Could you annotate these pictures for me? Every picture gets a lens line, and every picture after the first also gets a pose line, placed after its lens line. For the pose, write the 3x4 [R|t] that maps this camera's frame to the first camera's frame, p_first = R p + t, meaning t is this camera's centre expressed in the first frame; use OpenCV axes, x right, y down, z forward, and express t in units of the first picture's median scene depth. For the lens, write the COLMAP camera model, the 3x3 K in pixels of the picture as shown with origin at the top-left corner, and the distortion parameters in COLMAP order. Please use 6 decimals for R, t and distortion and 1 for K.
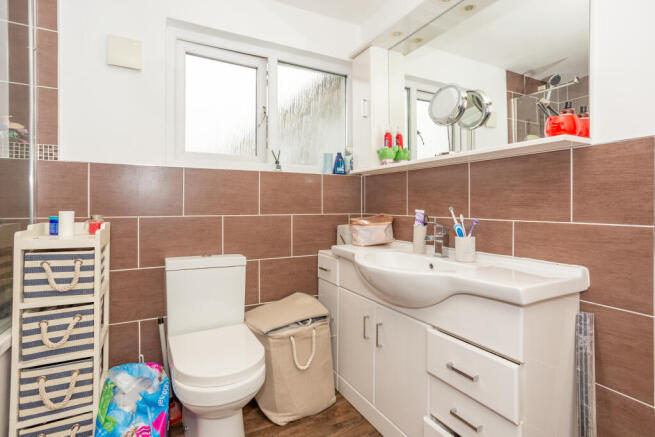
lens RADIAL K [[340.6, 0, 327.5], [0, 340.6, 201.4], [0, 0, 1]] dist [0.002114, 0.030360]
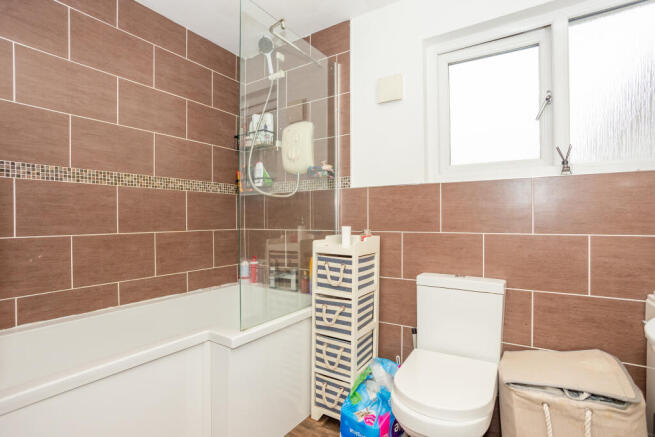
lens RADIAL K [[347.1, 0, 327.5], [0, 347.1, 218.5], [0, 0, 1]] dist [-0.003364, 0.027627]
pose [[0.500895, -0.005481, -0.865490, 0.331682], [0.015378, 0.999878, 0.002568, -0.005980], [0.865371, -0.014595, 0.500919, 0.252223]]
